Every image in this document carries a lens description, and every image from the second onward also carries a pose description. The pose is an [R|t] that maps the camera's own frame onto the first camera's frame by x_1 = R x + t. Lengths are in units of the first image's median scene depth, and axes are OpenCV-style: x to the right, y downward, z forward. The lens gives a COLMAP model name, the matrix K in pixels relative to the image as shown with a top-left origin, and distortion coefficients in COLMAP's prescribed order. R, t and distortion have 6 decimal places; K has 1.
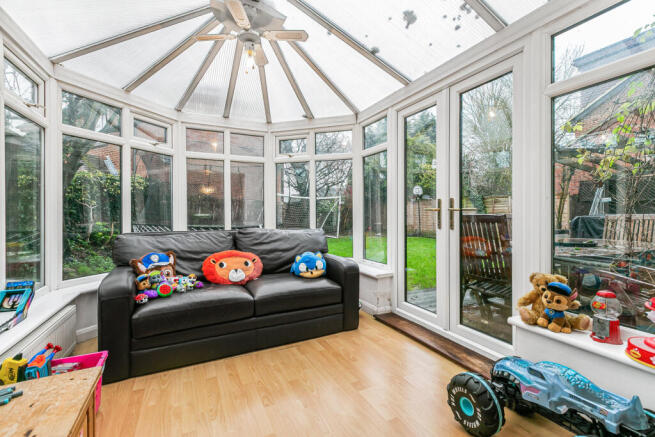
lens RADIAL K [[297.9, 0, 332.3], [0, 297.9, 212.2], [0, 0, 1]] dist [0.001892, -0.000464]
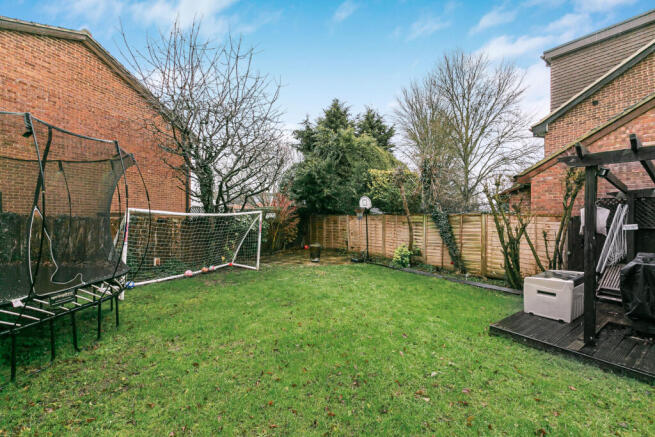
lens RADIAL K [[297.9, 0, 322.8], [0, 297.9, 215.5], [0, 0, 1]] dist [0.001892, -0.000464]
pose [[0.988125, 0.005910, 0.153540, 0.279565], [-0.005450, 0.999979, -0.003411, -0.180140], [-0.153557, 0.002534, 0.988136, 1.207507]]
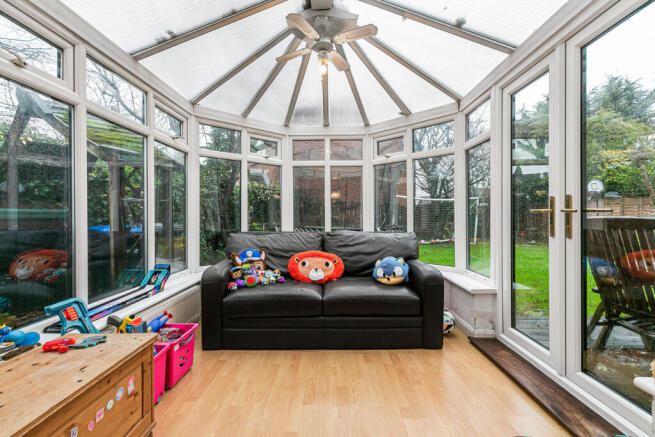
lens RADIAL K [[297.9, 0, 329.0], [0, 297.9, 215.8], [0, 0, 1]] dist [0.001892, -0.000464]
pose [[0.885961, -0.000165, -0.463760, 0.204043], [0.001035, 0.999998, 0.001621, 0.001515], [0.463759, -0.001916, 0.885959, 0.082498]]
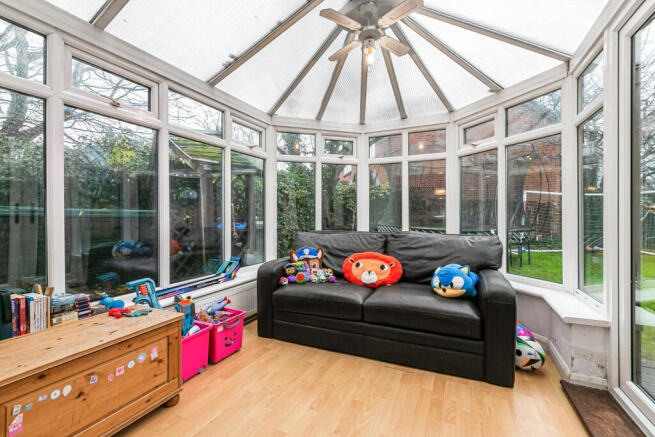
lens RADIAL K [[297.9, 0, 326.5], [0, 297.9, 215.3], [0, 0, 1]] dist [0.001892, -0.000464]
pose [[0.610878, 0.001342, -0.791723, 0.374248], [-0.000316, 0.999999, 0.001452, 0.001861], [0.791724, -0.000636, 0.610878, 0.269572]]
